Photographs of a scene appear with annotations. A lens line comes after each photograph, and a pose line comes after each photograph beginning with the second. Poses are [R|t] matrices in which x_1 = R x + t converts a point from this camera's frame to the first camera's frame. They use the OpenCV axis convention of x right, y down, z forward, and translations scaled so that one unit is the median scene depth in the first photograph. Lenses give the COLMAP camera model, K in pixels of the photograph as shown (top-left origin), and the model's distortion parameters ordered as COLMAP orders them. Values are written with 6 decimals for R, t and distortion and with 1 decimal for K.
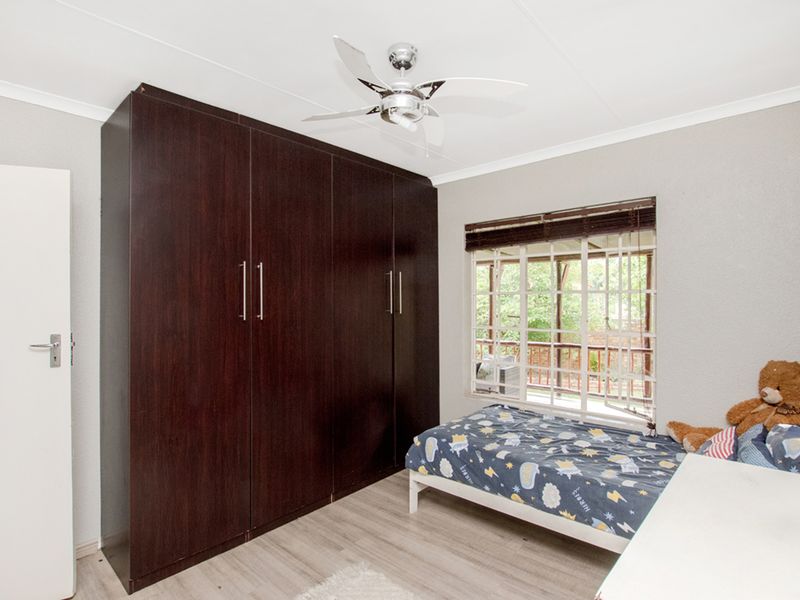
lens RADIAL K [[420.2, 0, 403.1], [0, 420.2, 299.1], [0, 0, 1]] dist [-0.005844, -0.000649]
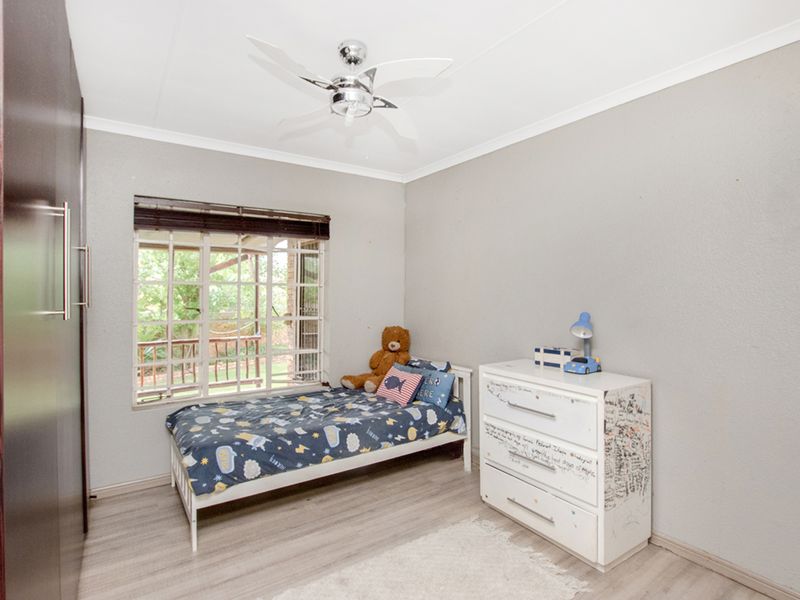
lens RADIAL K [[420.2, 0, 403.1], [0, 420.2, 299.1], [0, 0, 1]] dist [-0.005844, -0.000649]
pose [[0.260976, -0.003979, 0.965337, -0.729350], [-0.001268, 0.999989, 0.004465, 0.022824], [-0.965344, -0.002389, 0.260969, 0.450680]]
